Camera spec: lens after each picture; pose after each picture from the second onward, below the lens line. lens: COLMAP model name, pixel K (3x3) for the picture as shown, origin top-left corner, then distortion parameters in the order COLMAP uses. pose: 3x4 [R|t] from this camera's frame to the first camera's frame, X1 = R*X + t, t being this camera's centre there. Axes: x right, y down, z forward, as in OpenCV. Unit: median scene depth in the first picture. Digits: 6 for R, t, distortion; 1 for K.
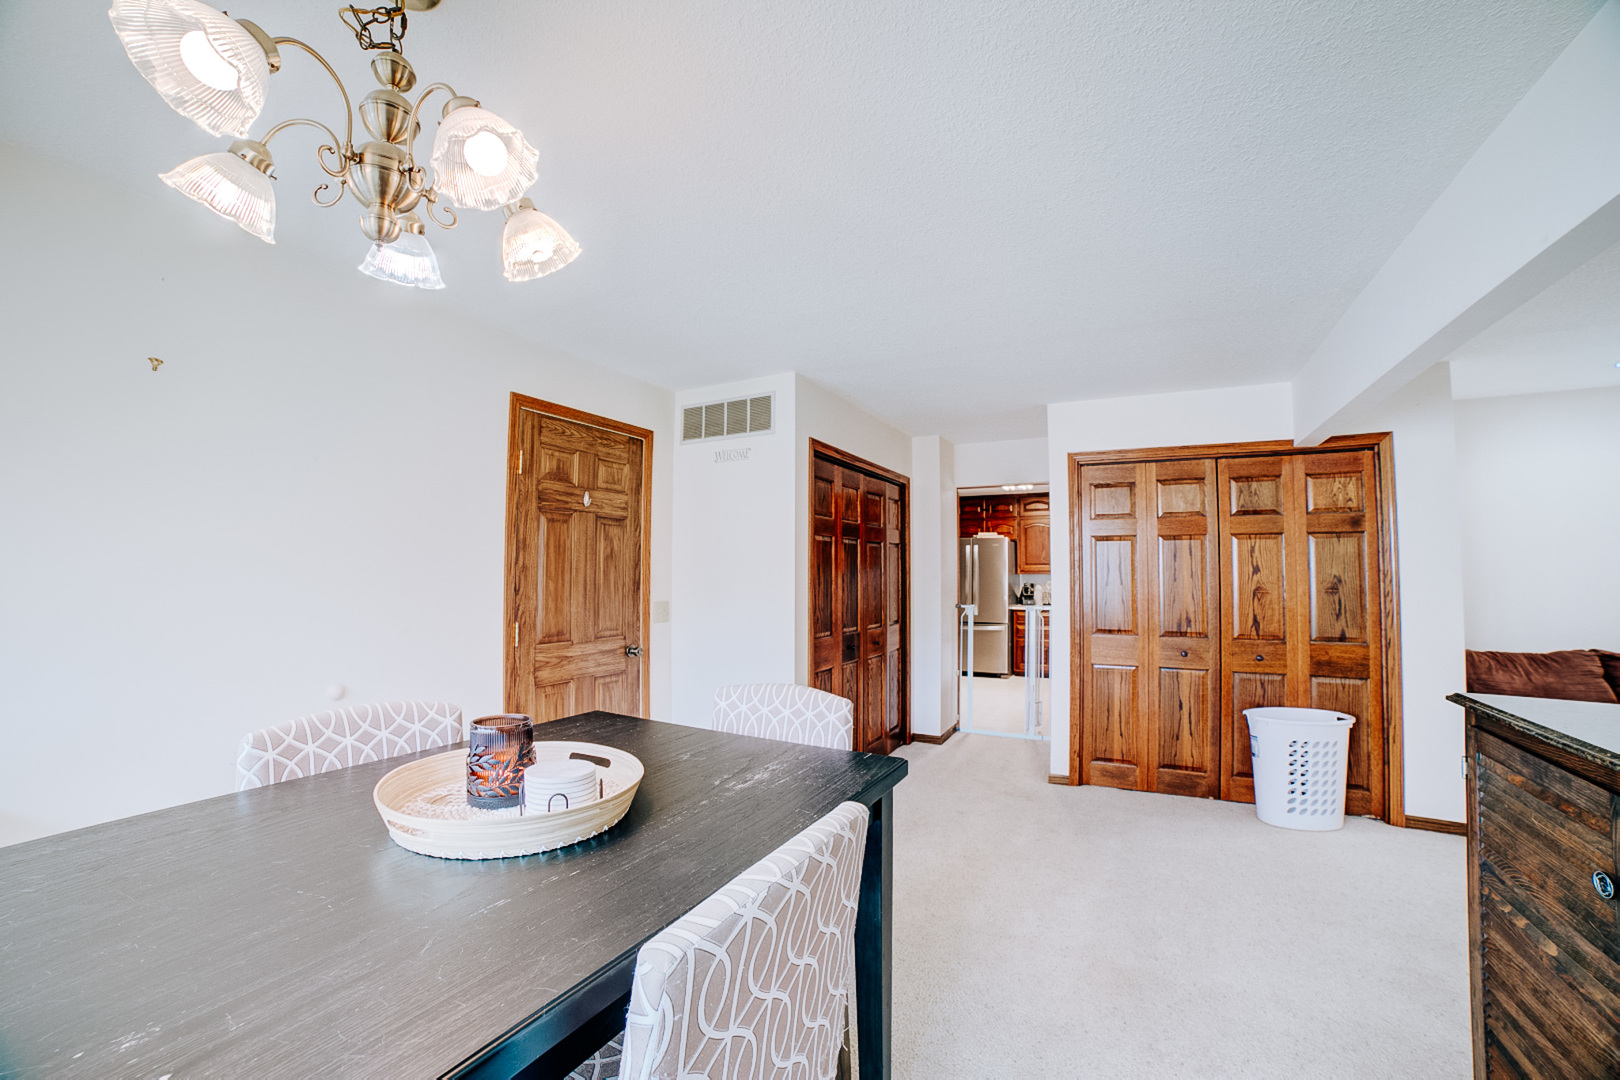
lens RADIAL K [[642.7, 0, 802.6], [0, 642.7, 545.7], [0, 0, 1]] dist [-0.098355, 0.037554]
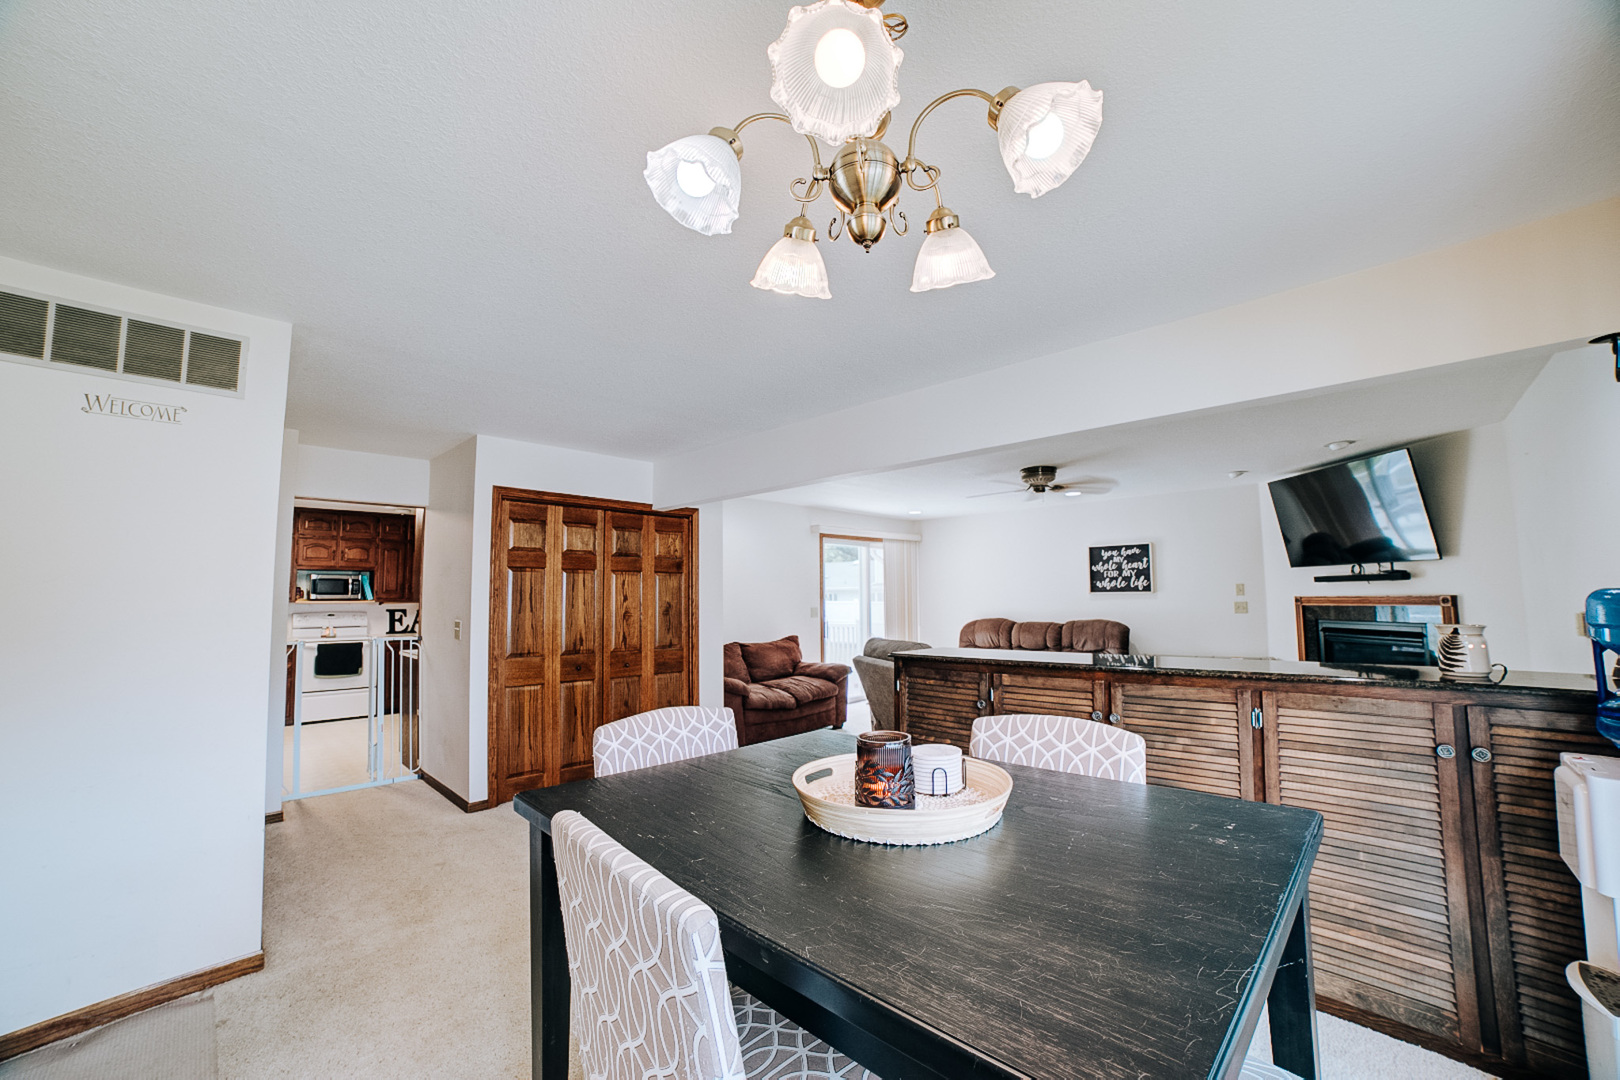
lens RADIAL K [[642.7, 0, 802.6], [0, 642.7, 545.7], [0, 0, 1]] dist [-0.098355, 0.037554]
pose [[0.301017, 0.072639, 0.950848, -0.453705], [-0.029051, 0.997330, -0.066993, 0.007442], [-0.953176, -0.007457, 0.302324, 0.227571]]
